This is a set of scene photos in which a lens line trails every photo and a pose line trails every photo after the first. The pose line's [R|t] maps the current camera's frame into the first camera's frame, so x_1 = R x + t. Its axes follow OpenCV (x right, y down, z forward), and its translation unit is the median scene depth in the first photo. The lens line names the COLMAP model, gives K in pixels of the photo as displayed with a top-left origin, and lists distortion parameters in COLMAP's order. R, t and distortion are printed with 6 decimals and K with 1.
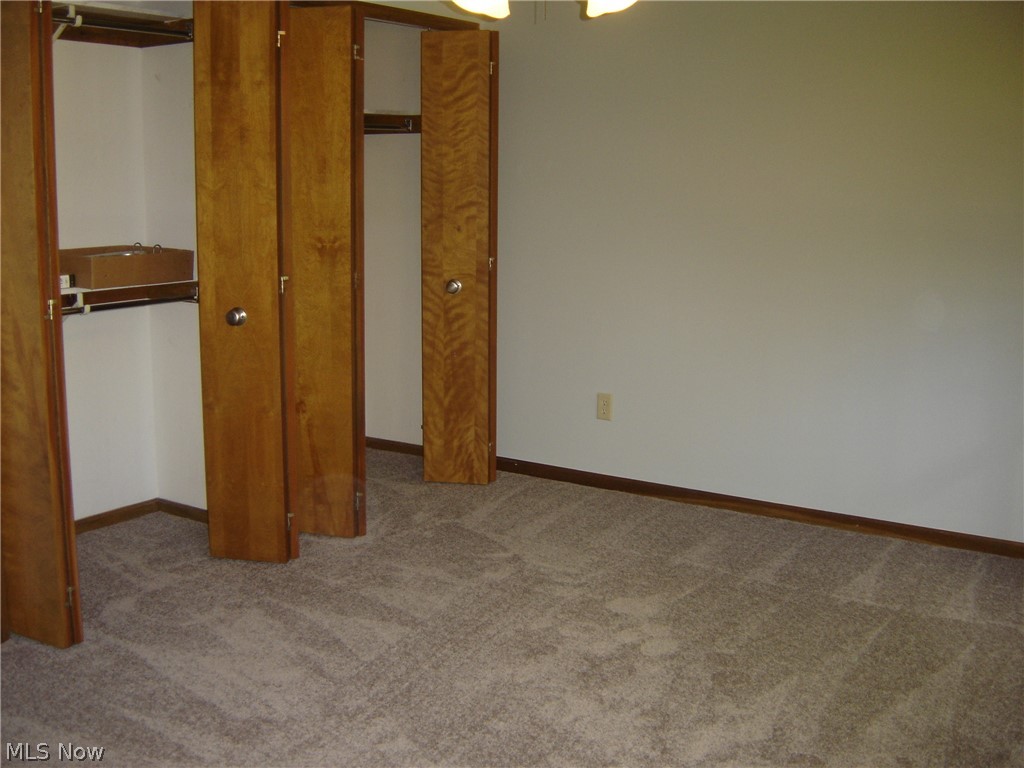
lens RADIAL K [[1175.4, 0, 505.2], [0, 1175.4, 389.0], [0, 0, 1]] dist [-0.129292, 0.000000]
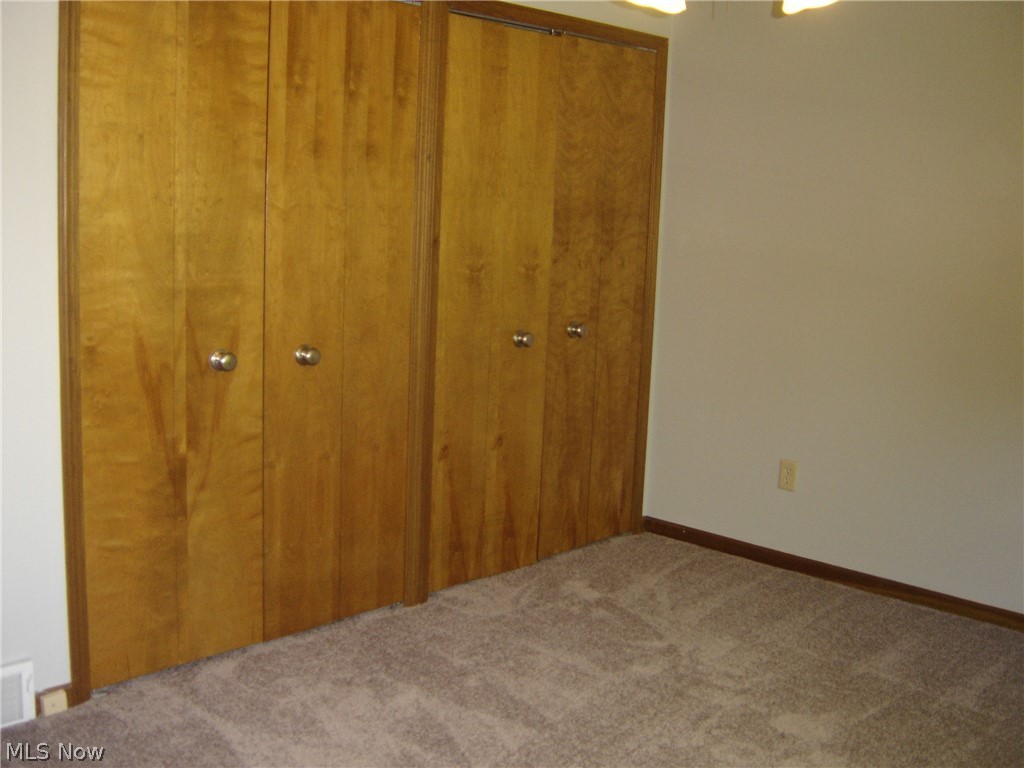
lens RADIAL K [[1175.4, 0, 517.2], [0, 1175.4, 375.0], [0, 0, 1]] dist [-0.129292, 0.000000]
pose [[0.986684, 0.056244, -0.152614, 0.018104], [-0.061887, 0.997555, -0.032471, -0.024640], [0.150414, 0.041484, 0.987752, 0.137912]]
